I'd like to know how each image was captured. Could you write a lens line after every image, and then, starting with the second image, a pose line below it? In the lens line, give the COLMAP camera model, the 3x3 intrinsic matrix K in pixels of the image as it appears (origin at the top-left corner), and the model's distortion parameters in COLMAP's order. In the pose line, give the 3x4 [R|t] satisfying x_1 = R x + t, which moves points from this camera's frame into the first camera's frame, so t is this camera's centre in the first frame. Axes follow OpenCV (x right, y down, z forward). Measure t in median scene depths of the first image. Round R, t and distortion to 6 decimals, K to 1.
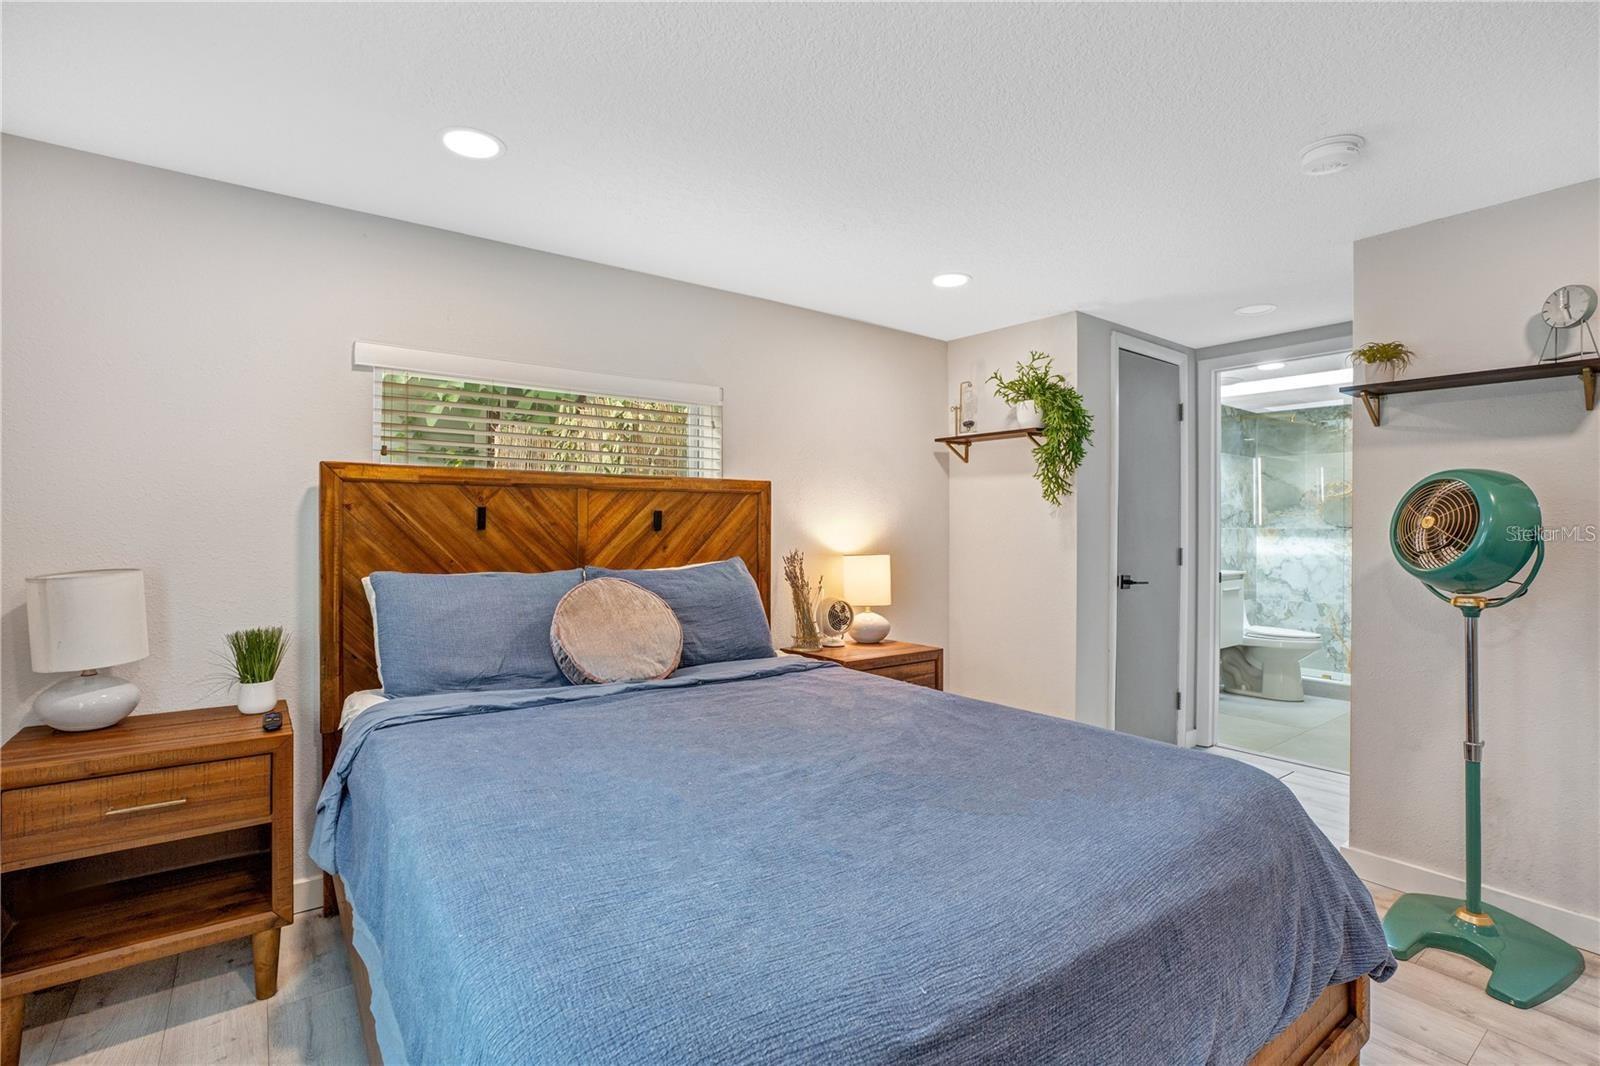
lens RADIAL K [[736.9, 0, 809.8], [0, 736.9, 527.6], [0, 0, 1]] dist [-0.041107, 0.004609]
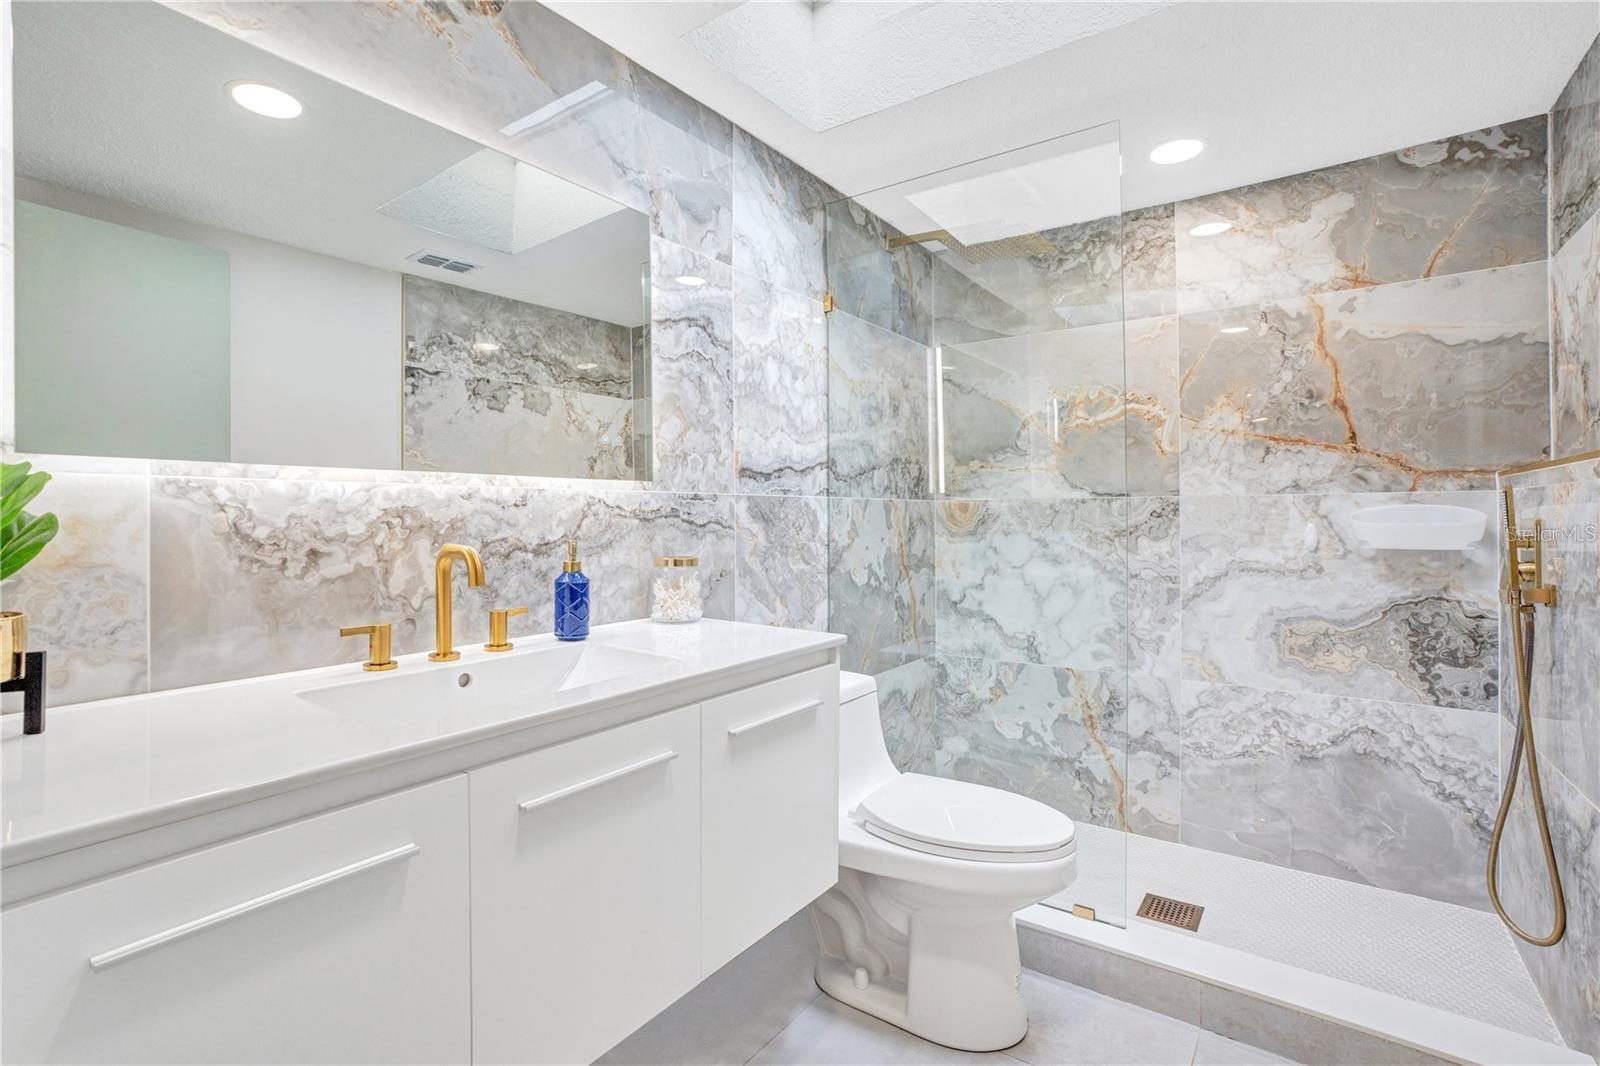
lens RADIAL K [[736.9, 0, 795.6], [0, 736.9, 518.9], [0, 0, 1]] dist [-0.041107, 0.004609]
pose [[0.960506, -0.015015, 0.277854, 0.413232], [0.012933, 0.999873, 0.009322, 0.007330], [-0.277959, -0.005360, 0.960578, 0.594772]]
